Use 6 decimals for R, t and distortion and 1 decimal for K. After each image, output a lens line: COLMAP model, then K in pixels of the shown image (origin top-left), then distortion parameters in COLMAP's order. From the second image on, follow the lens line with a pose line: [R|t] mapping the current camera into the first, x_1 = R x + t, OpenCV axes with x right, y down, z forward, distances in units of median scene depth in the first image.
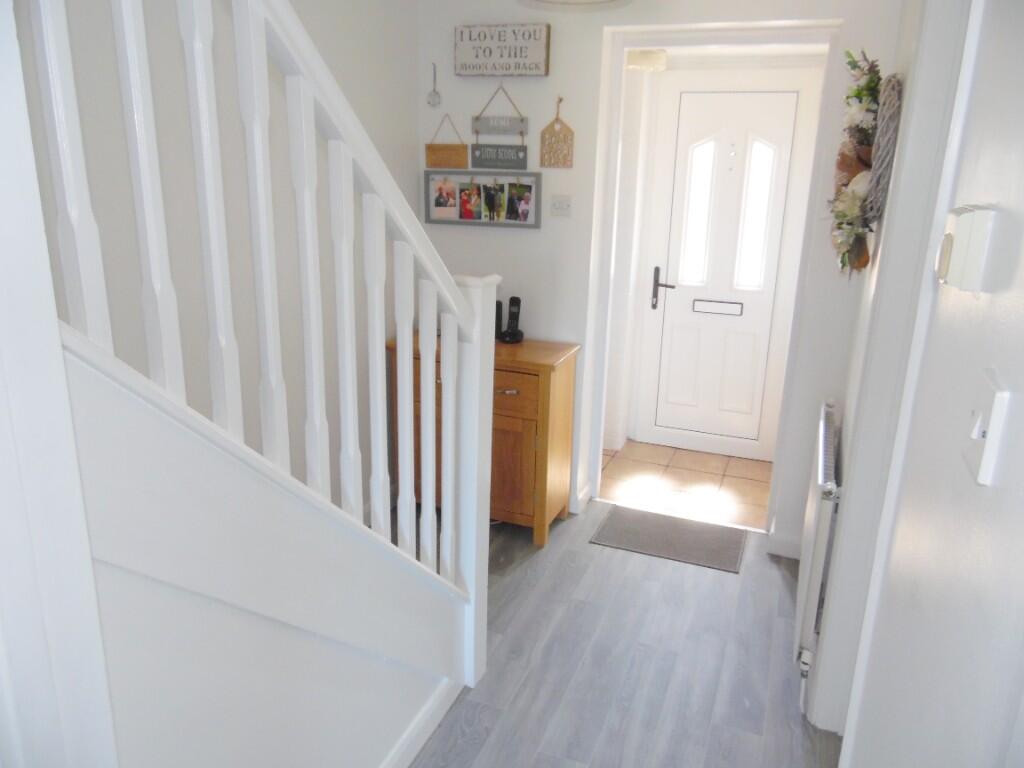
lens RADIAL K [[771.1, 0, 513.1], [0, 771.1, 379.0], [0, 0, 1]] dist [-0.029196, 0.070124]
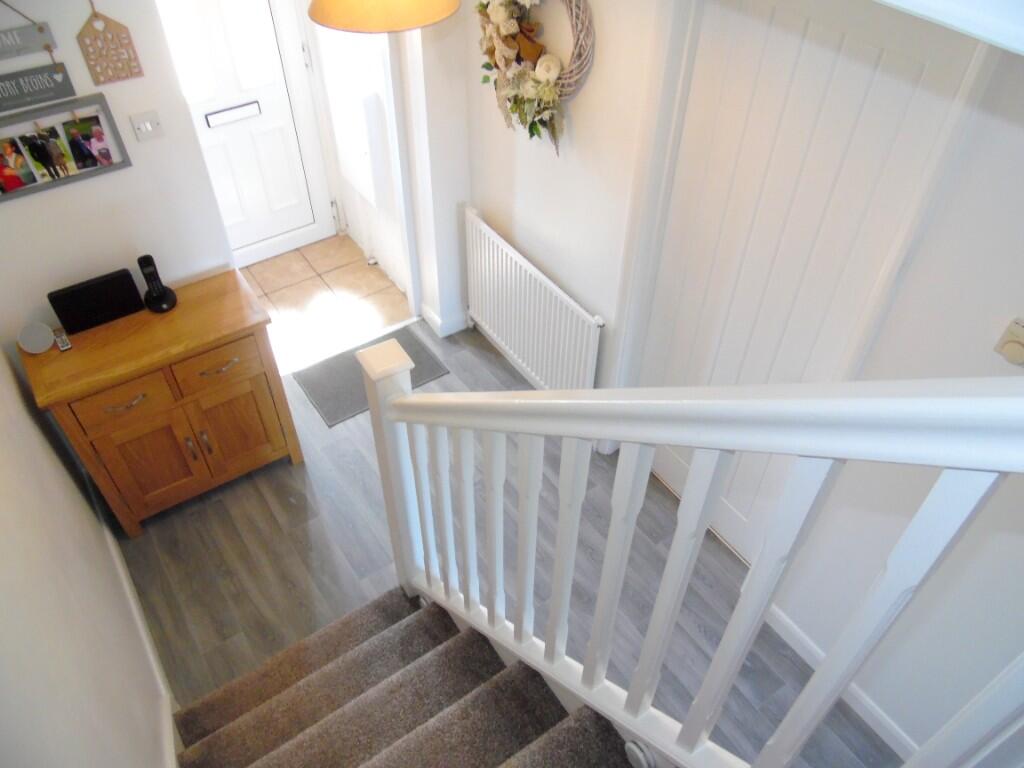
lens RADIAL K [[771.1, 0, 513.1], [0, 771.1, 379.0], [0, 0, 1]] dist [-0.029196, 0.070124]
pose [[0.559227, -0.600650, 0.571388, -0.317321], [0.238628, 0.776697, 0.582923, -0.384834], [-0.793928, -0.189637, 0.577682, 0.223480]]
